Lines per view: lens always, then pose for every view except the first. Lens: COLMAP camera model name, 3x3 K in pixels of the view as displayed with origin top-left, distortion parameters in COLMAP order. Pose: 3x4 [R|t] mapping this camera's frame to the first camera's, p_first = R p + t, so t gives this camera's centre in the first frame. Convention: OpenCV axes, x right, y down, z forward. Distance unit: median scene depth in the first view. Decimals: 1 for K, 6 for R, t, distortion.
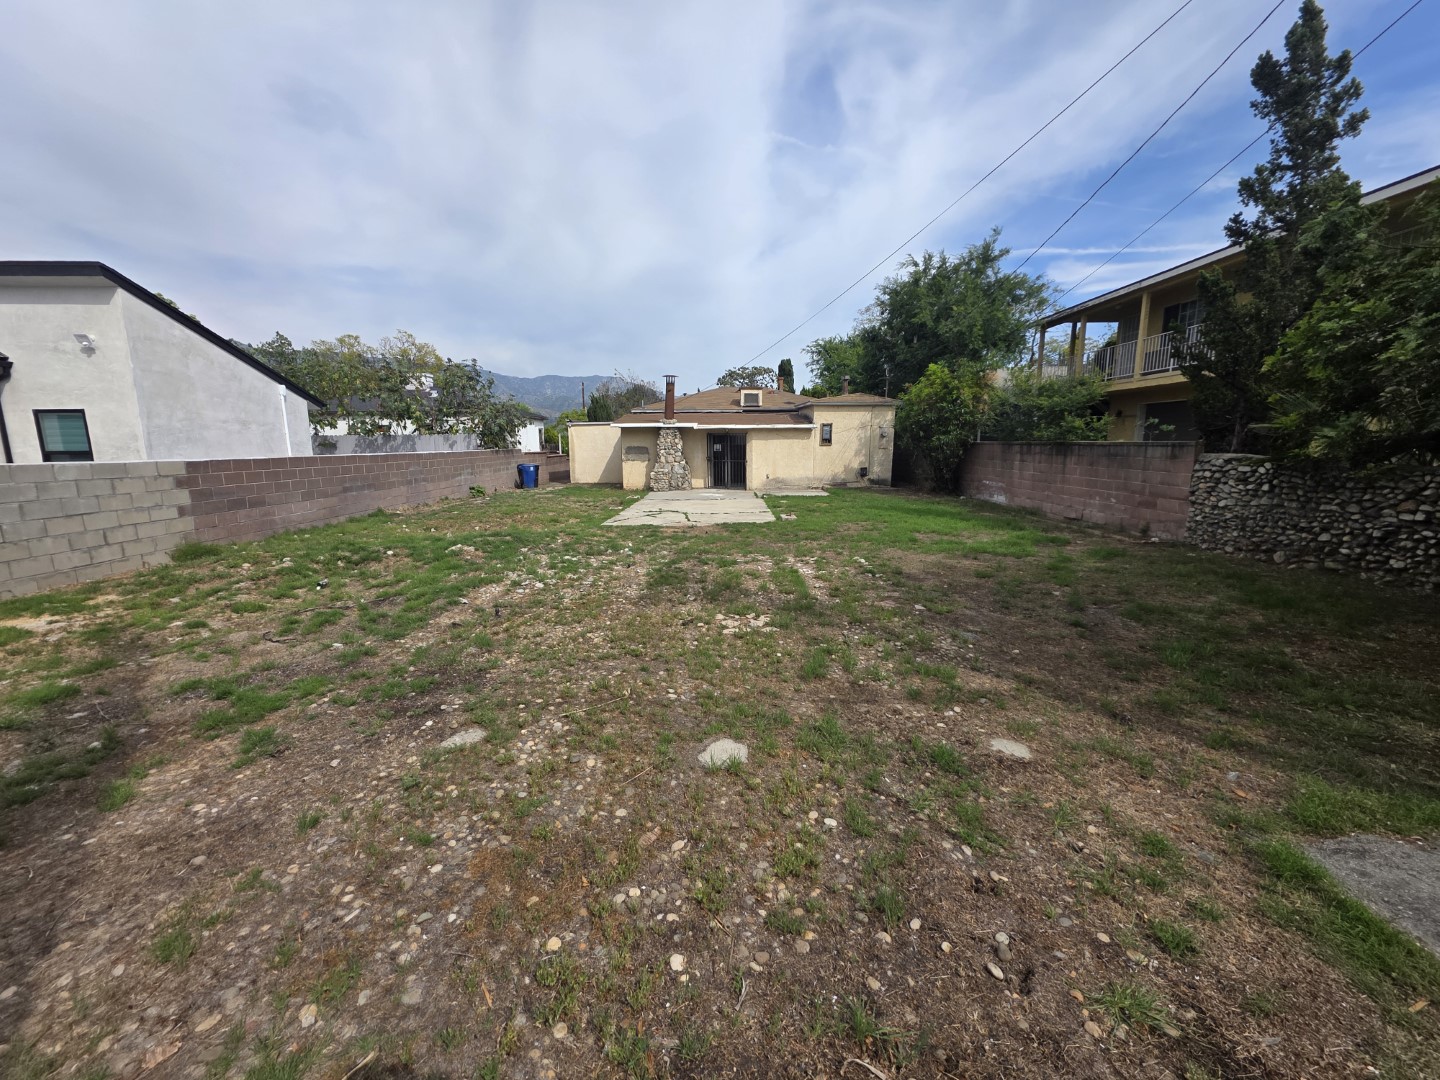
lens RADIAL K [[573.6, 0, 711.6], [0, 573.6, 548.6], [0, 0, 1]] dist [0.020011, 0.000179]
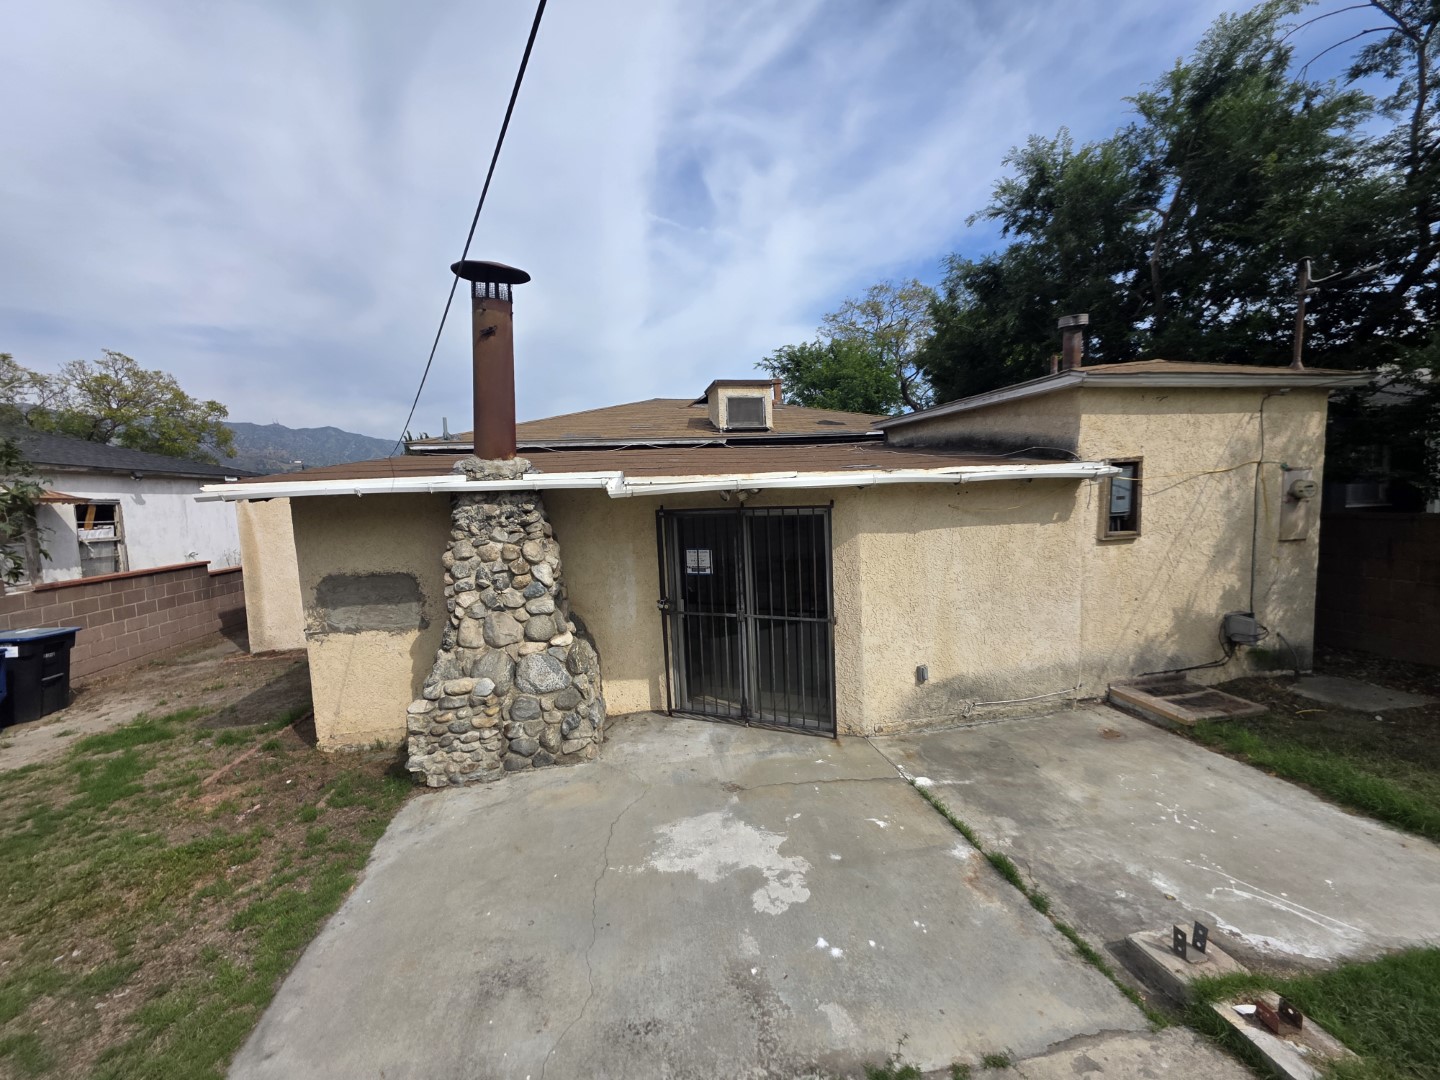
lens RADIAL K [[573.6, 0, 713.4], [0, 573.6, 544.3], [0, 0, 1]] dist [0.020011, 0.000179]
pose [[0.982537, -0.049918, 0.179246, -0.030316], [0.068151, 0.992944, -0.097047, -0.161603], [-0.173137, 0.107568, 0.979006, 0.758485]]
